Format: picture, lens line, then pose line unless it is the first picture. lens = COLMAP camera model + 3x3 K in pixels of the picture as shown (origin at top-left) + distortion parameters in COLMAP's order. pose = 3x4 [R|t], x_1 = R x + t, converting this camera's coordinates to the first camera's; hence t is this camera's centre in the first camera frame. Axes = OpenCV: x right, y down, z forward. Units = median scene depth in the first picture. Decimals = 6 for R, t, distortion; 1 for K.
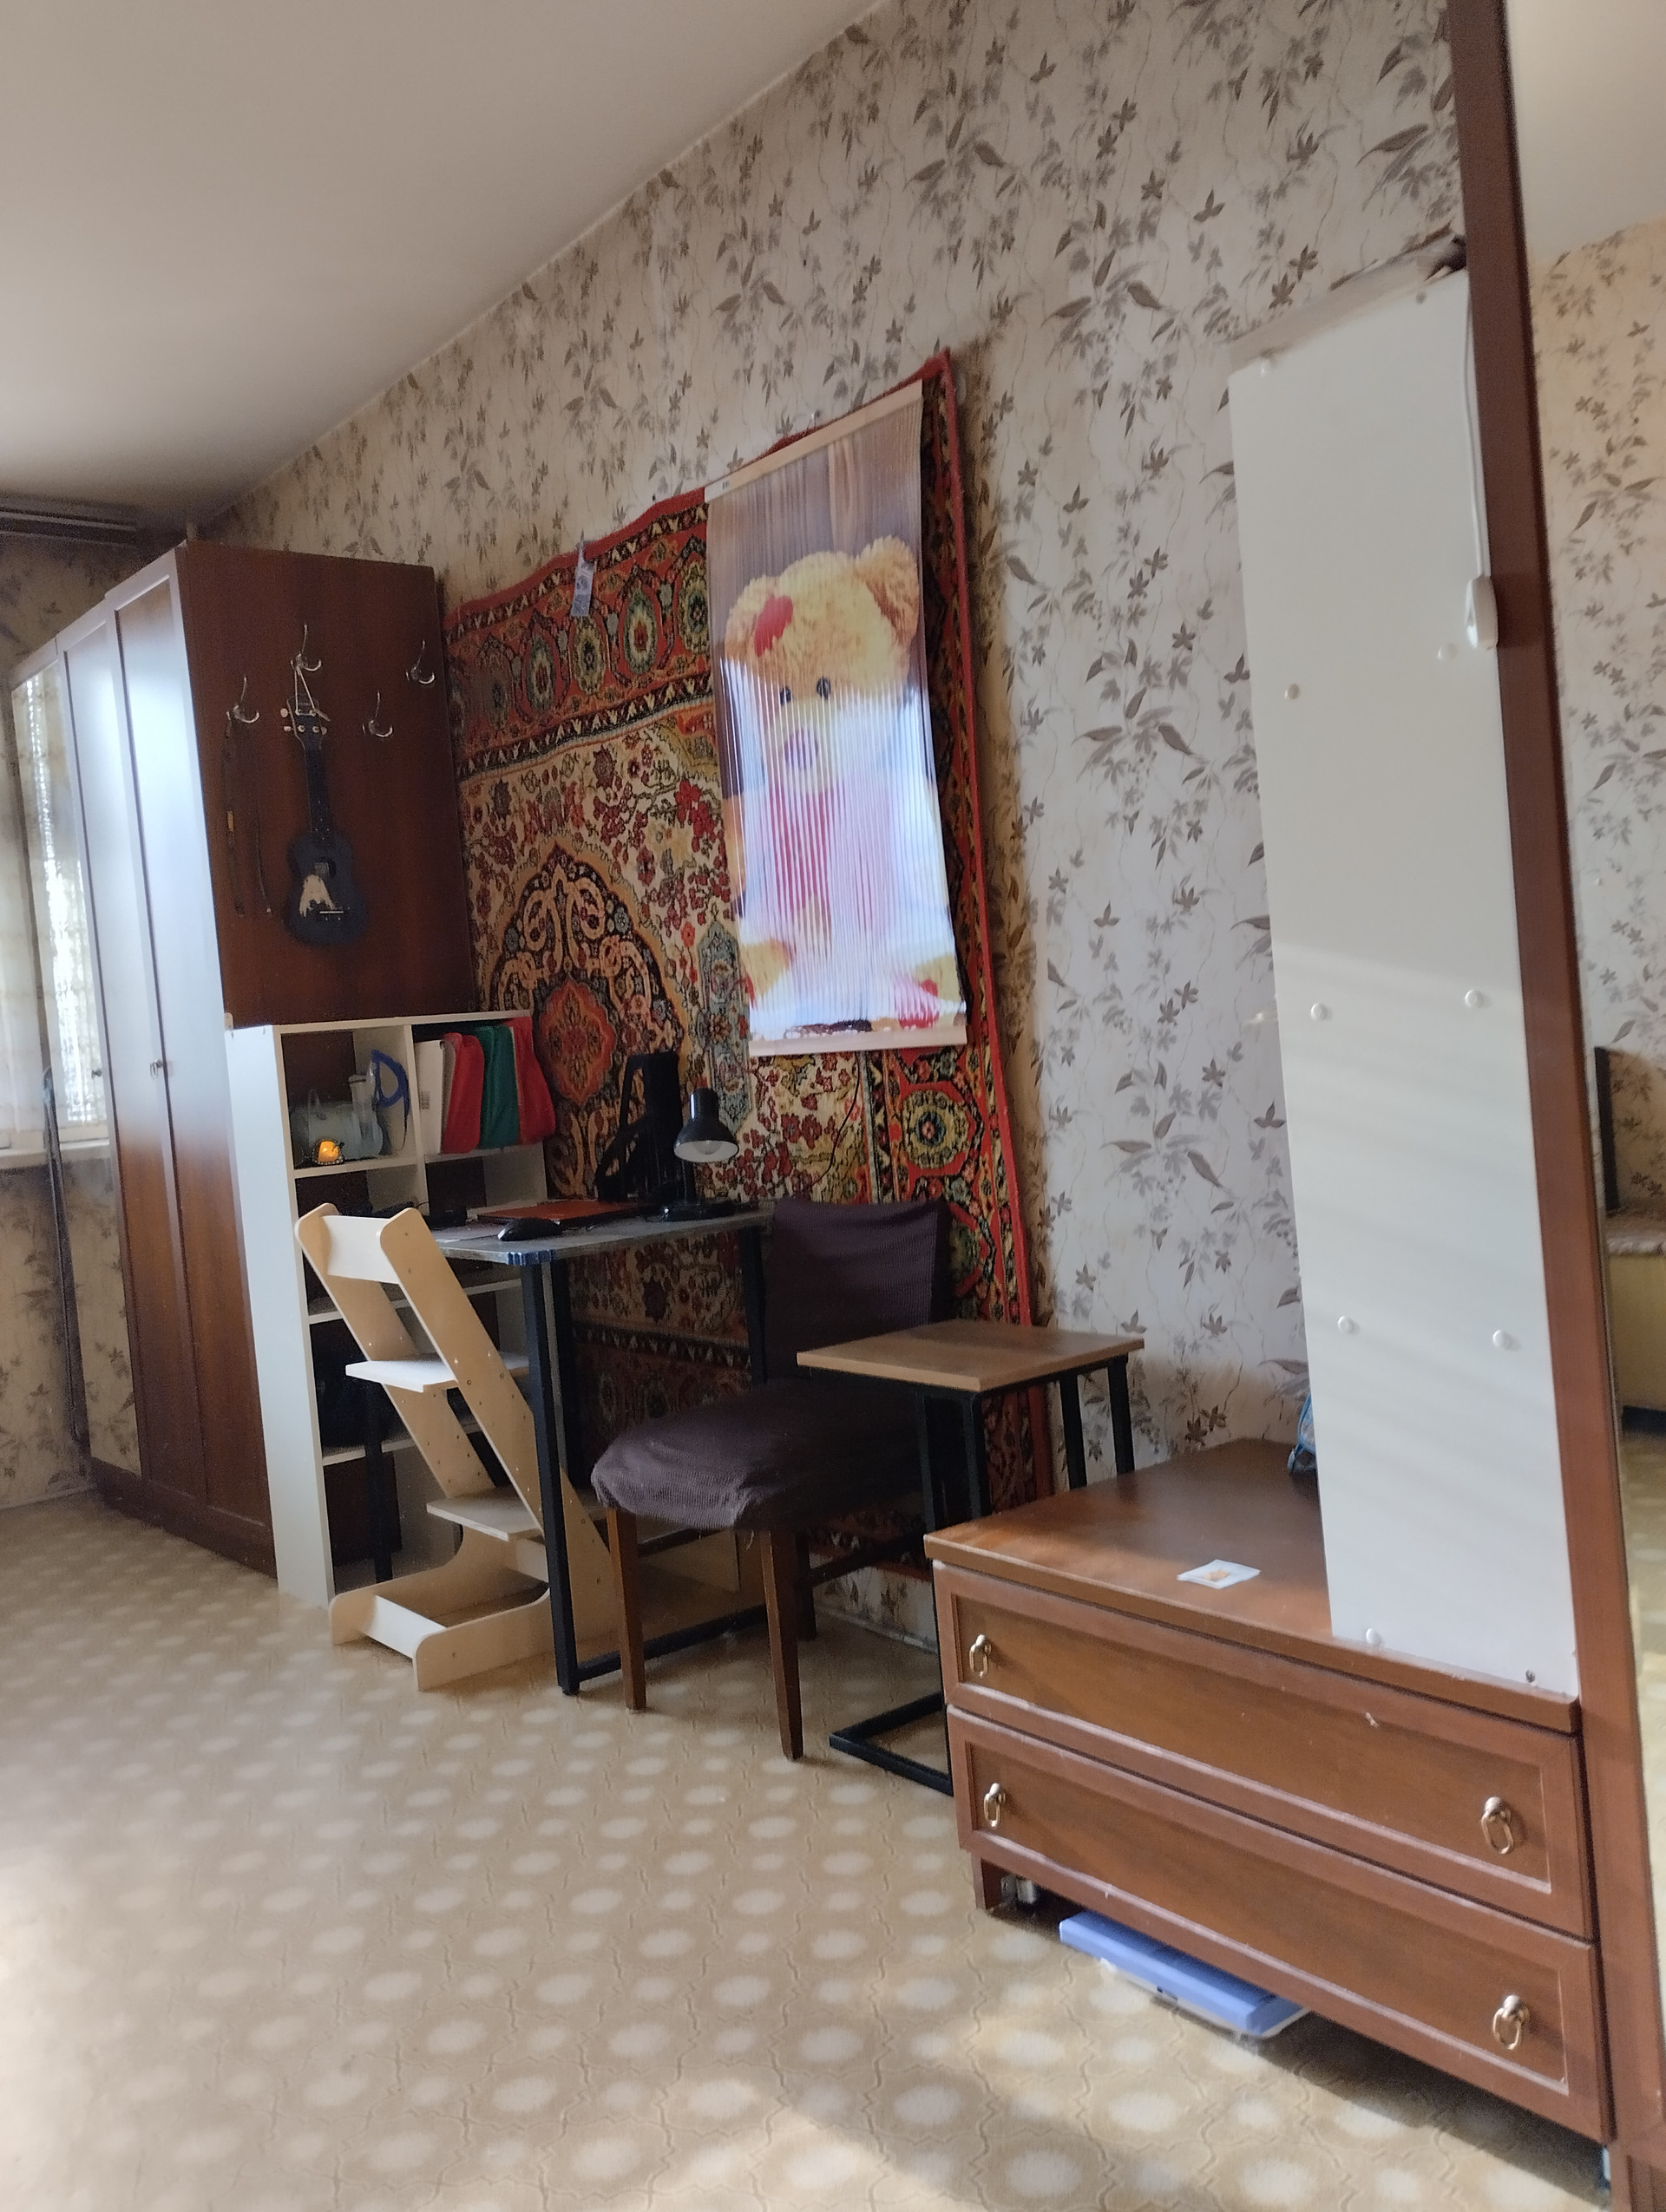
lens RADIAL K [[1805.8, 0, 835.8], [0, 1805.8, 1066.0], [0, 0, 1]] dist [0.047953, -0.056473]
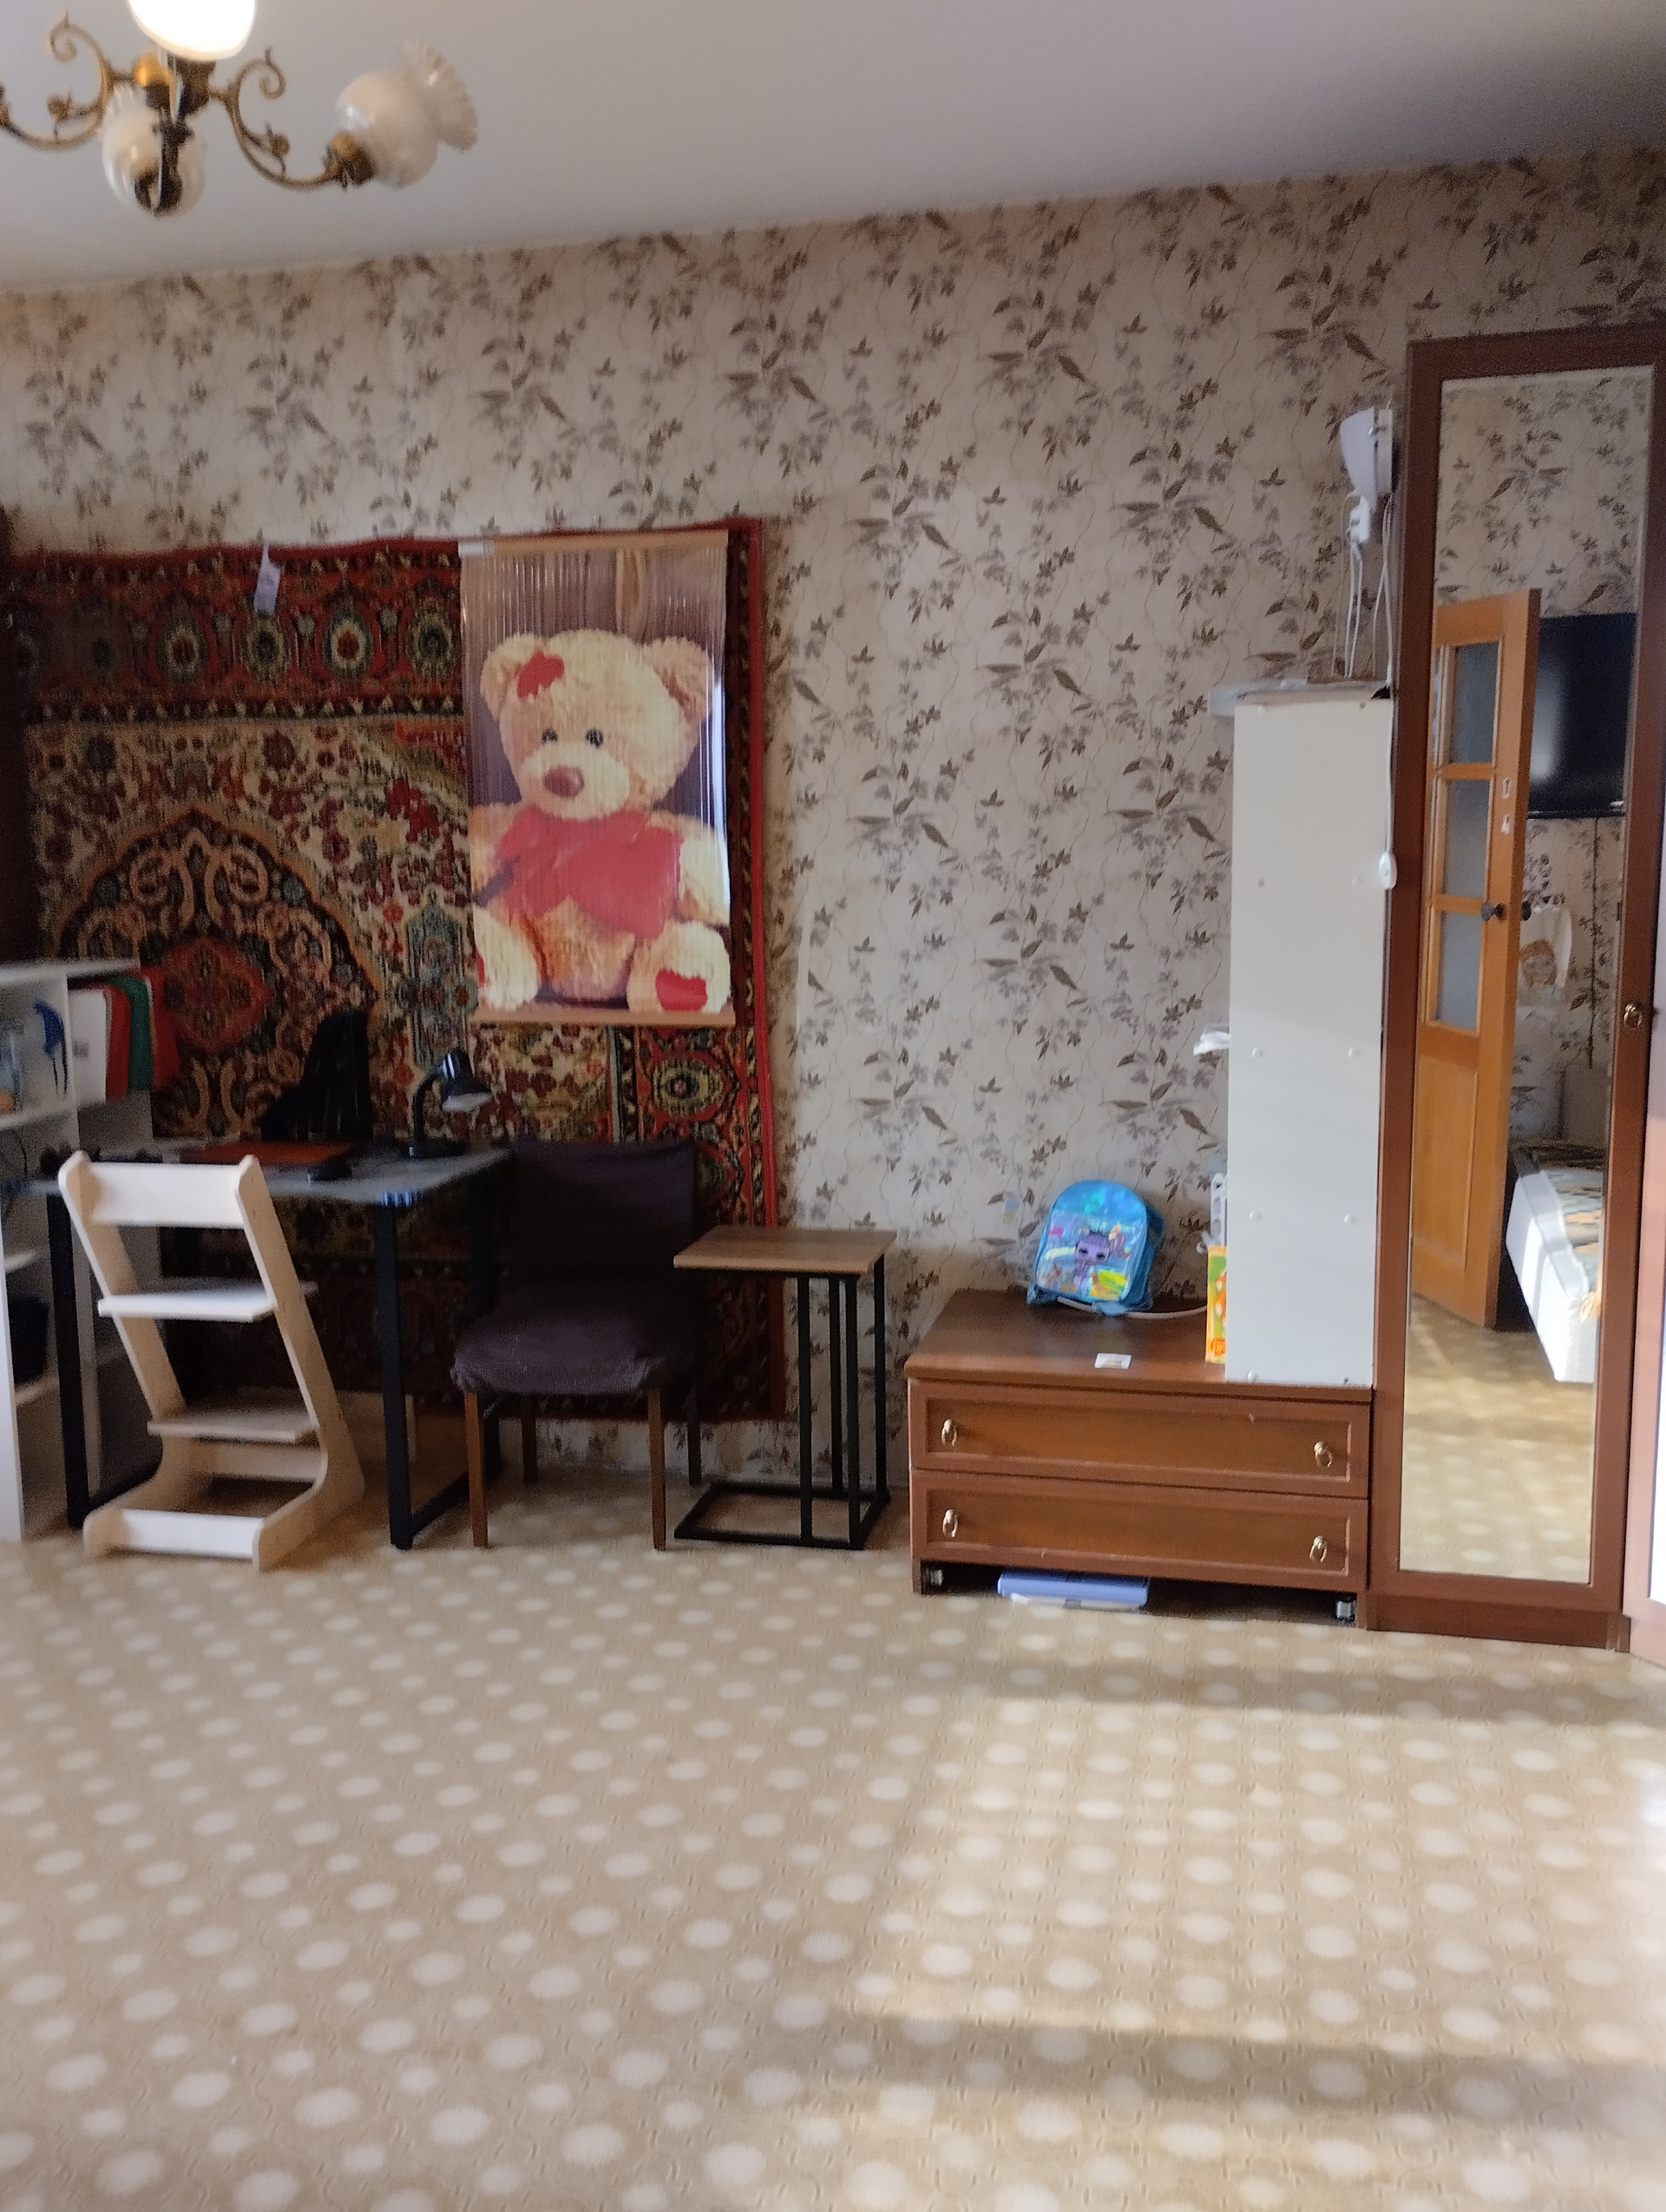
lens RADIAL K [[1805.8, 0, 835.8], [0, 1805.8, 1066.0], [0, 0, 1]] dist [0.047953, -0.056473]
pose [[0.778946, -0.002517, 0.627086, -0.644523], [-0.037910, 0.997974, 0.051095, -0.048656], [-0.625944, -0.063573, 0.777272, -0.101980]]
